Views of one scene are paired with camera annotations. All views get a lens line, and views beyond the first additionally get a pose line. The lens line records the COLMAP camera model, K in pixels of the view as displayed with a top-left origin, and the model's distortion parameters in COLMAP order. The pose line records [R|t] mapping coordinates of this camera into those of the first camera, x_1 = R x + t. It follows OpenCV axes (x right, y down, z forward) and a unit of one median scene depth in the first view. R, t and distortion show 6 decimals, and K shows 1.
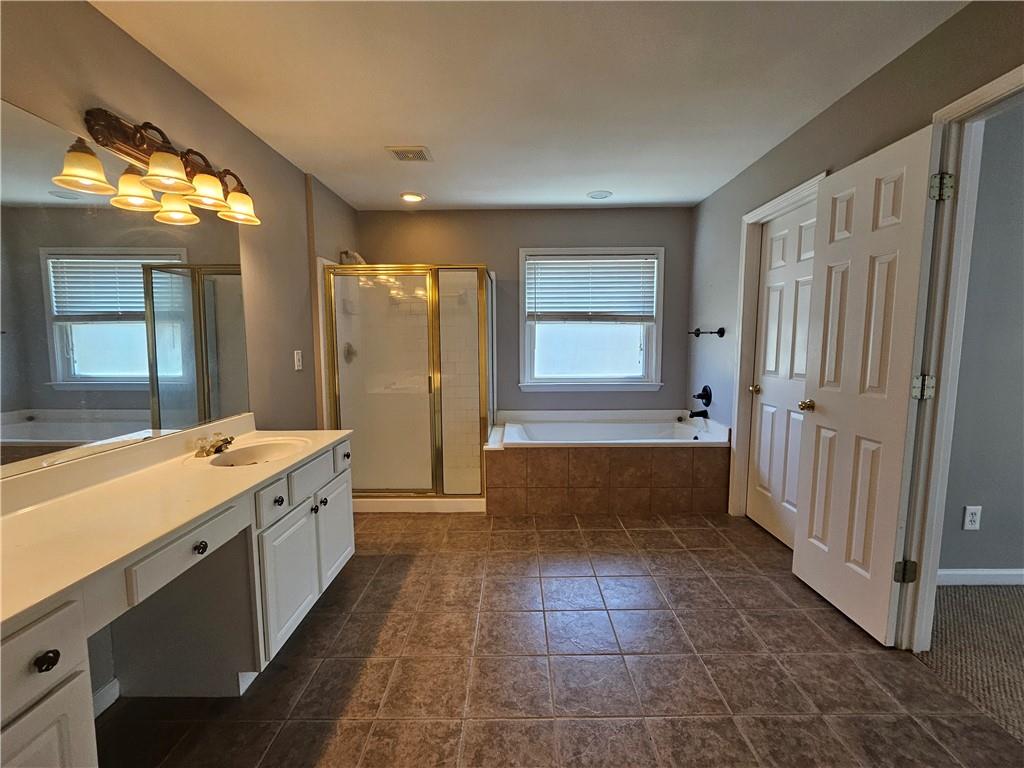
lens RADIAL K [[455.4, 0, 512.0], [0, 455.4, 384.0], [0, 0, 1]] dist [-0.007858, 0.000193]
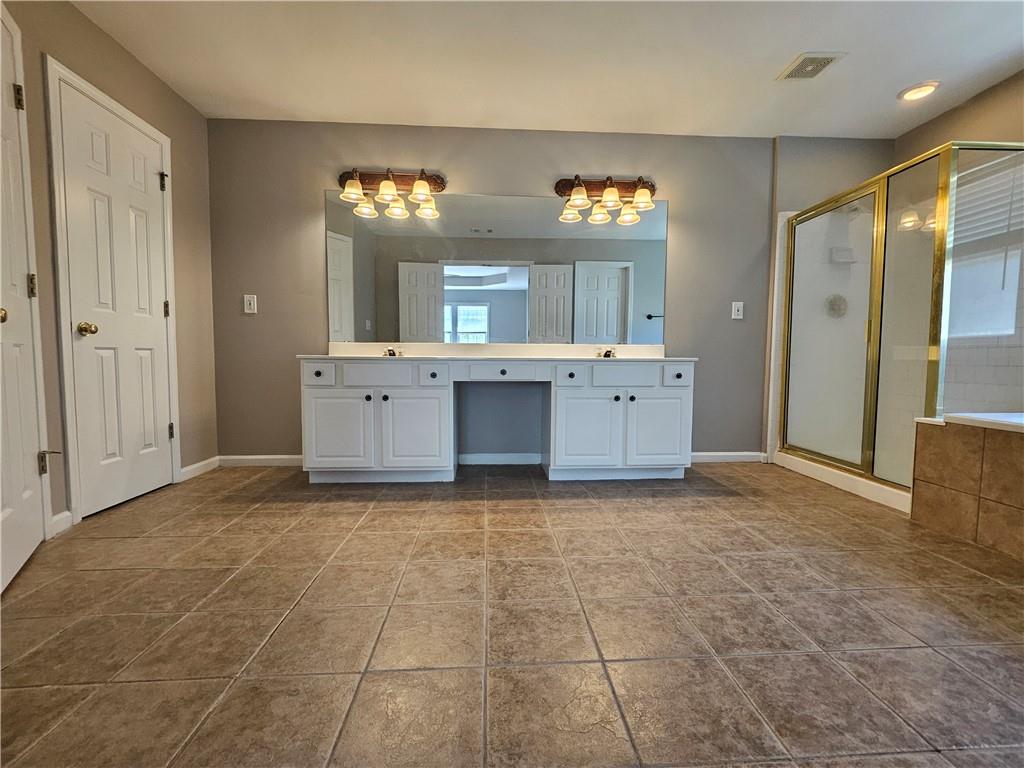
lens RADIAL K [[455.4, 0, 512.0], [0, 455.4, 384.0], [0, 0, 1]] dist [-0.007858, 0.000193]
pose [[0.038097, 0.056288, -0.997687, 0.703507], [-0.102111, 0.993405, 0.052147, 0.139159], [0.994043, 0.099888, 0.043593, 0.441717]]
